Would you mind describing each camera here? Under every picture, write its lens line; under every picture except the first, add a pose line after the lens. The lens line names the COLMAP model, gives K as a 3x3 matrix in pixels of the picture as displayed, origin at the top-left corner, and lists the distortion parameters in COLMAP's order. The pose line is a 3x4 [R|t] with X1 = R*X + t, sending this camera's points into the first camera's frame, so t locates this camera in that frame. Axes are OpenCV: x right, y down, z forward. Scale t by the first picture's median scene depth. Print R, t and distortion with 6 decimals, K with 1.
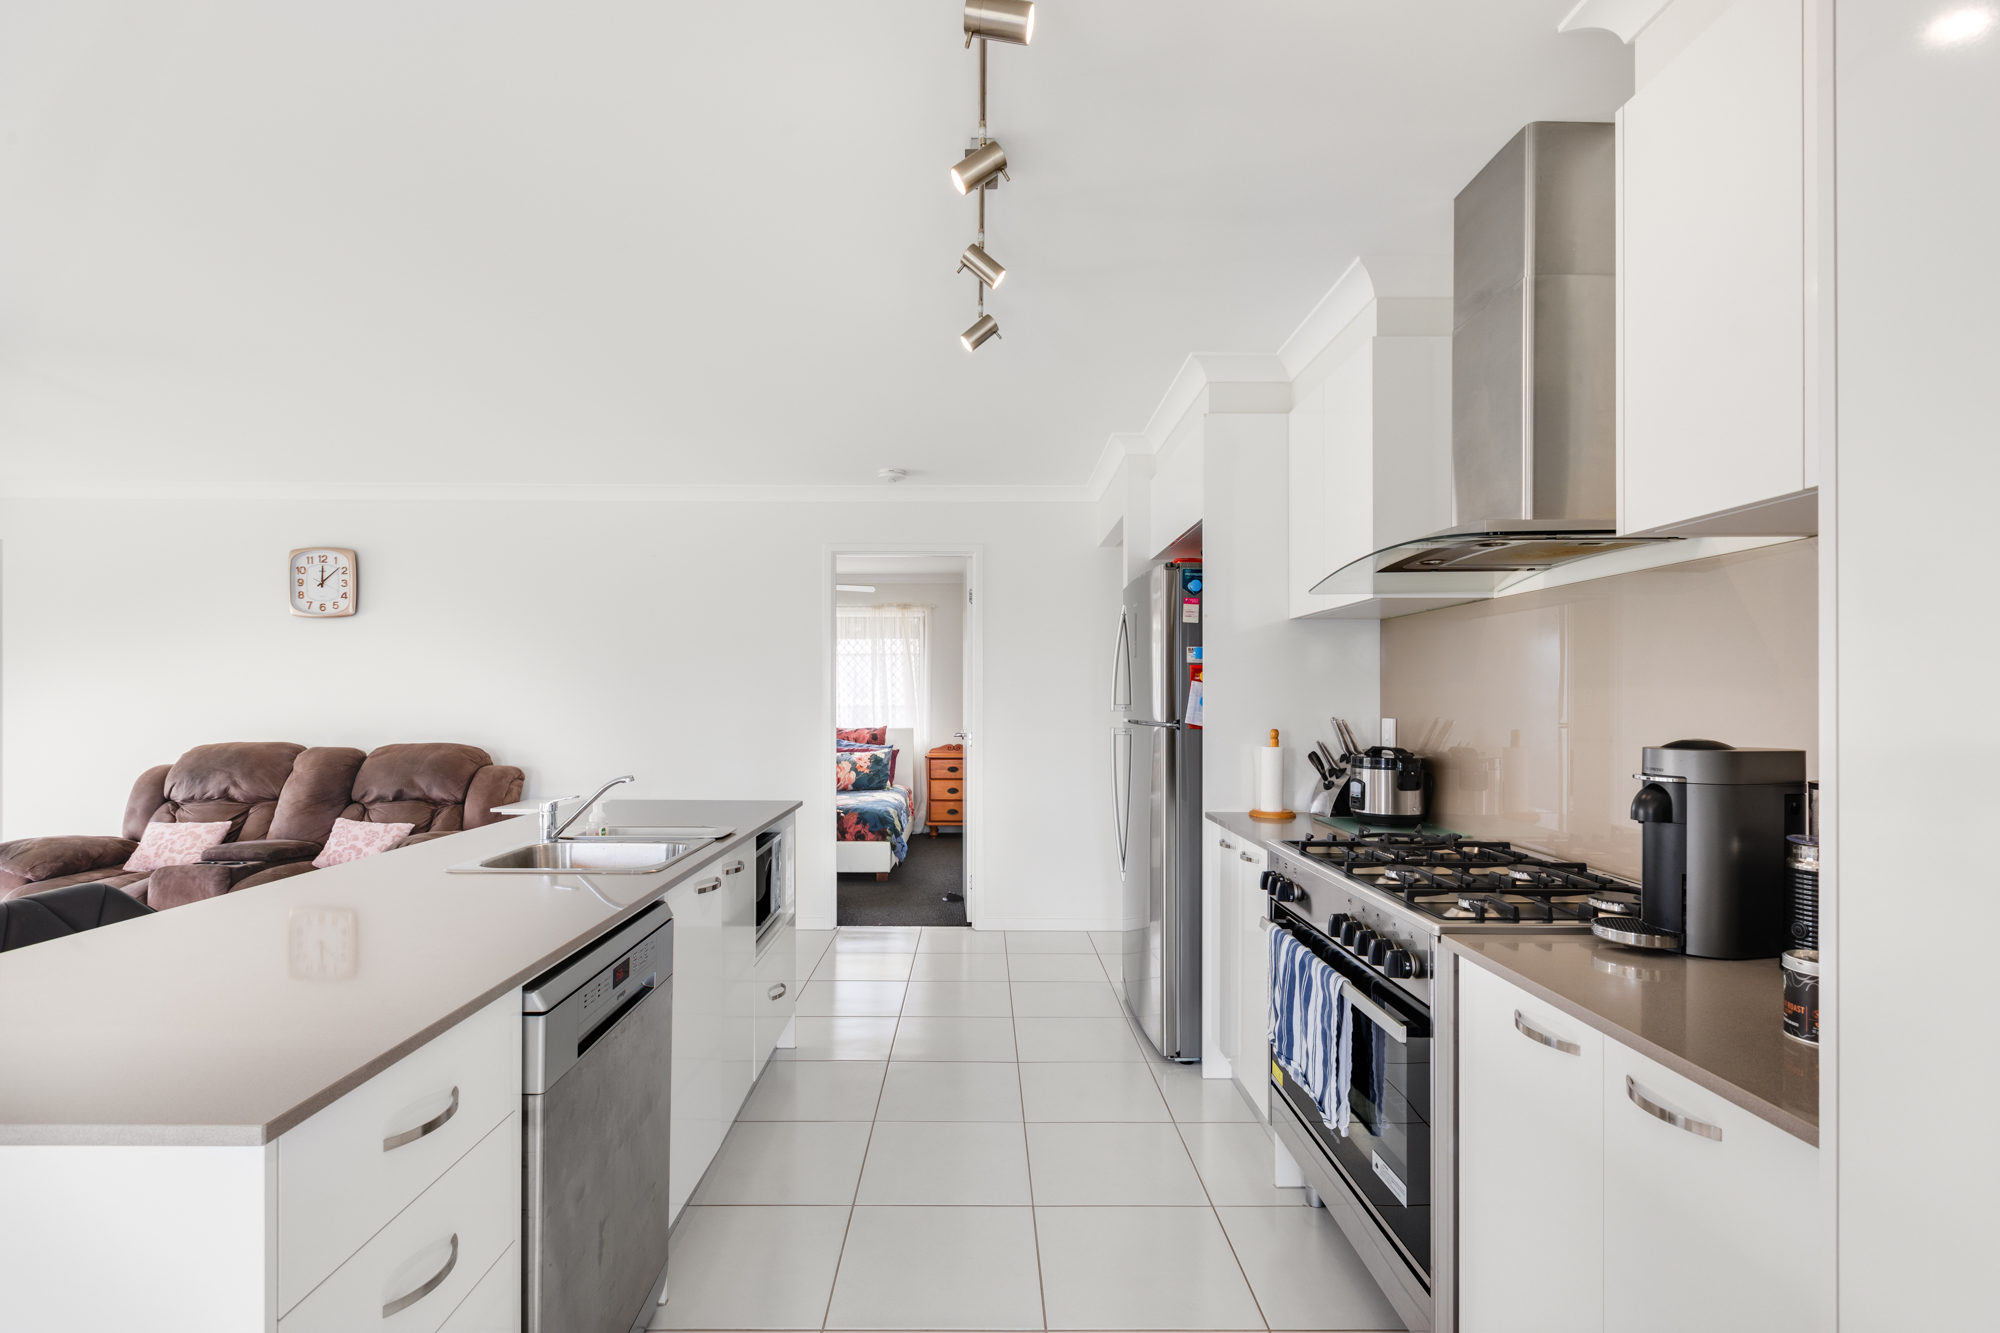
lens RADIAL K [[913.2, 0, 998.0], [0, 913.2, 681.7], [0, 0, 1]] dist [-0.000311, -0.000483]
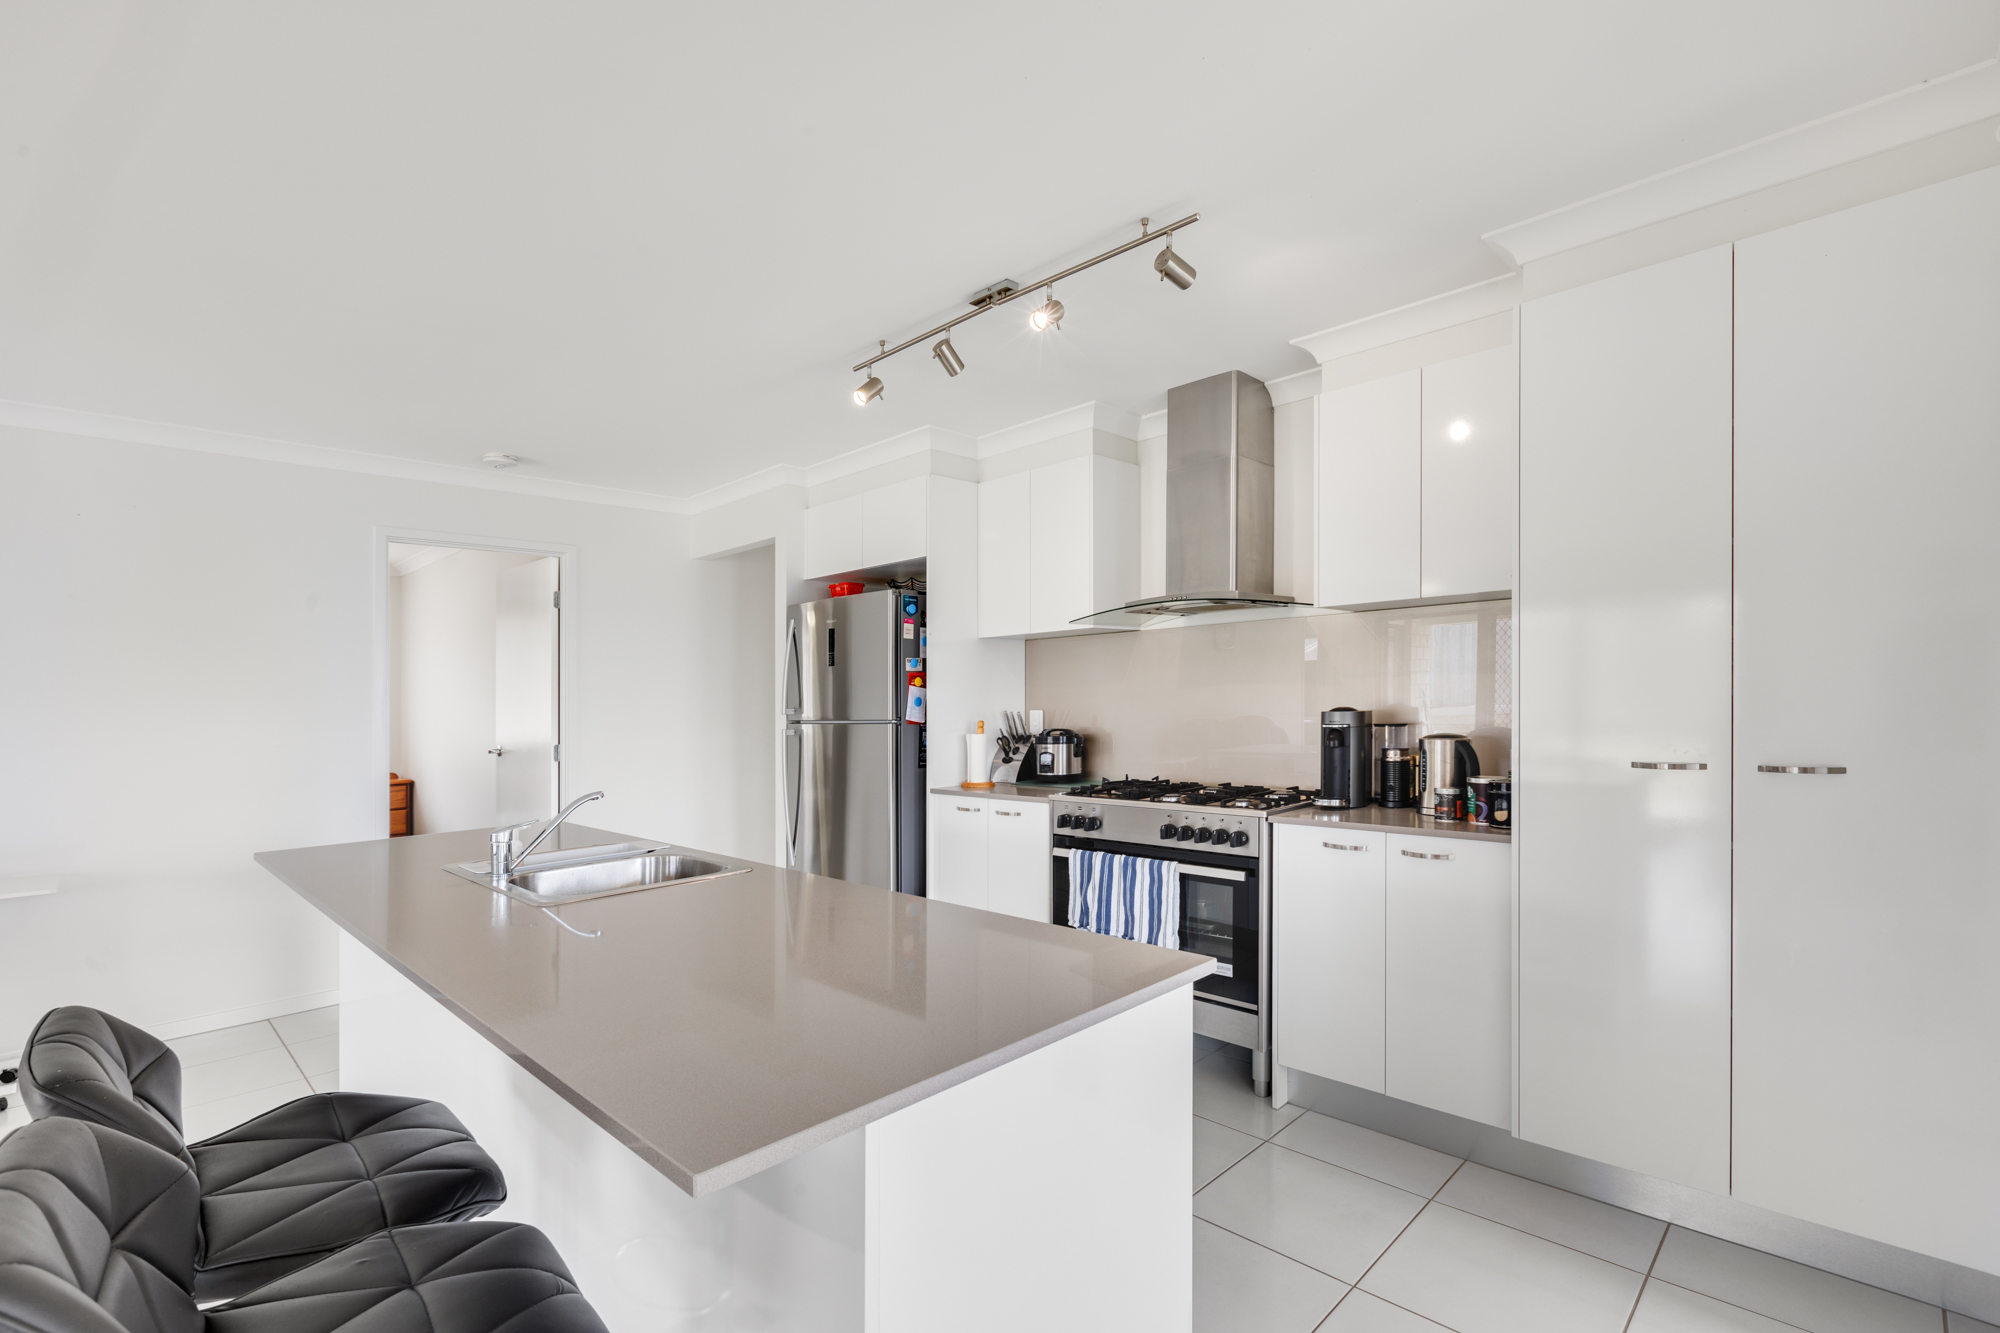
lens RADIAL K [[913.2, 0, 983.8], [0, 913.2, 699.6], [0, 0, 1]] dist [-0.000311, -0.000483]
pose [[0.694748, -0.019611, 0.718985, -0.719408], [0.015206, 0.999805, 0.012577, 0.004929], [-0.719092, 0.002195, 0.694911, 0.075109]]
